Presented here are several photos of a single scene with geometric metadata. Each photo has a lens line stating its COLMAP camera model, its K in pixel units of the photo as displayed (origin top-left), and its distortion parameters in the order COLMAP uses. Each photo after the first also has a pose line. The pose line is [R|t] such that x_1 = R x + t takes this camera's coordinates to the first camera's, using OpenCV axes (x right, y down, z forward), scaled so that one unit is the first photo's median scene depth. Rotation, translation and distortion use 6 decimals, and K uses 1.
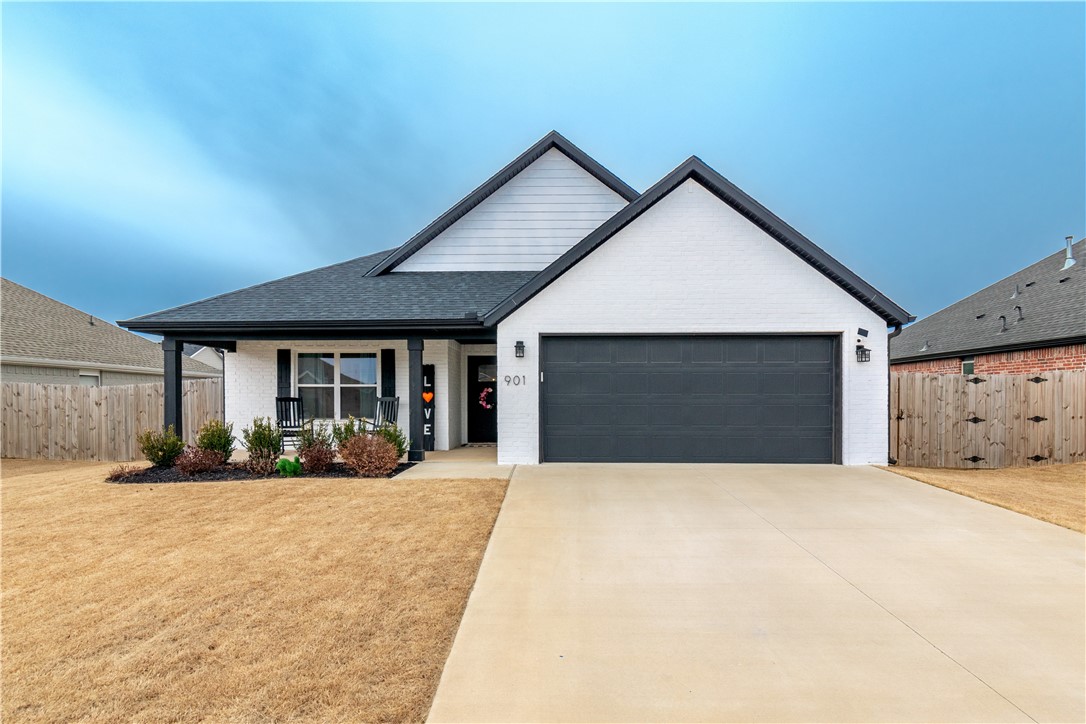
lens RADIAL K [[631.5, 0, 585.9], [0, 631.5, 405.0], [0, 0, 1]] dist [-0.002516, 0.000331]
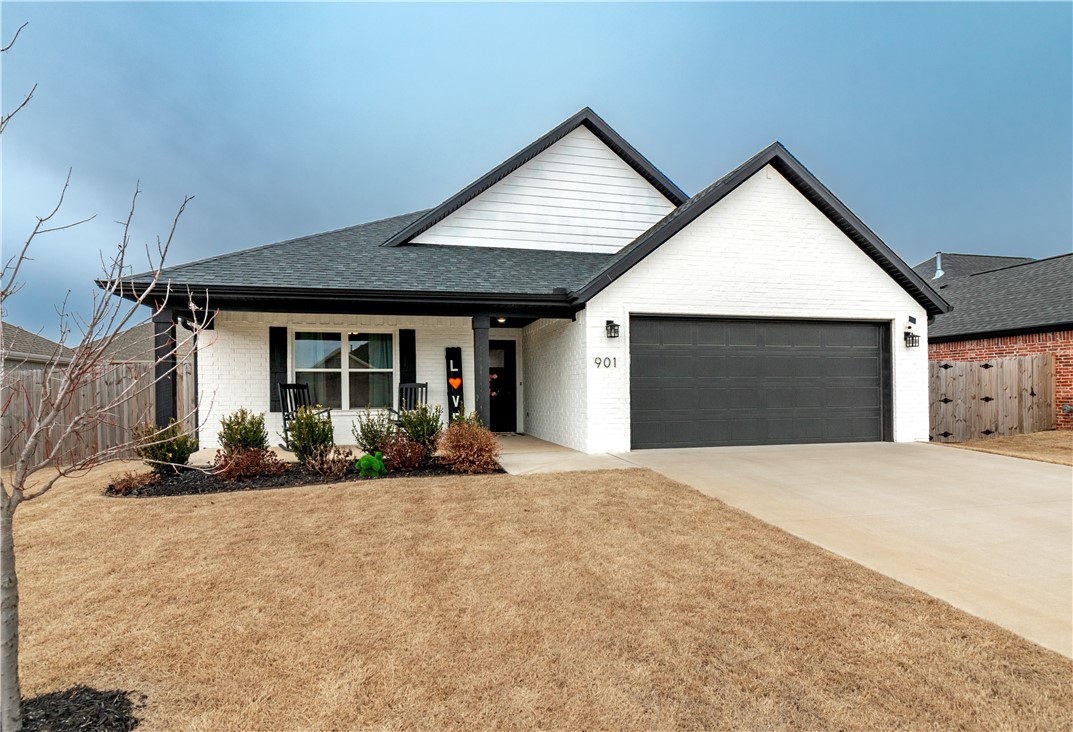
lens RADIAL K [[581.4, 0, 573.5], [0, 581.4, 393.4], [0, 0, 1]] dist [0.001788, -0.000372]
pose [[0.962986, -0.008696, 0.269411, -0.326345], [0.010565, 0.999929, -0.005487, 0.009040], [-0.269345, 0.008130, 0.963010, 0.157122]]
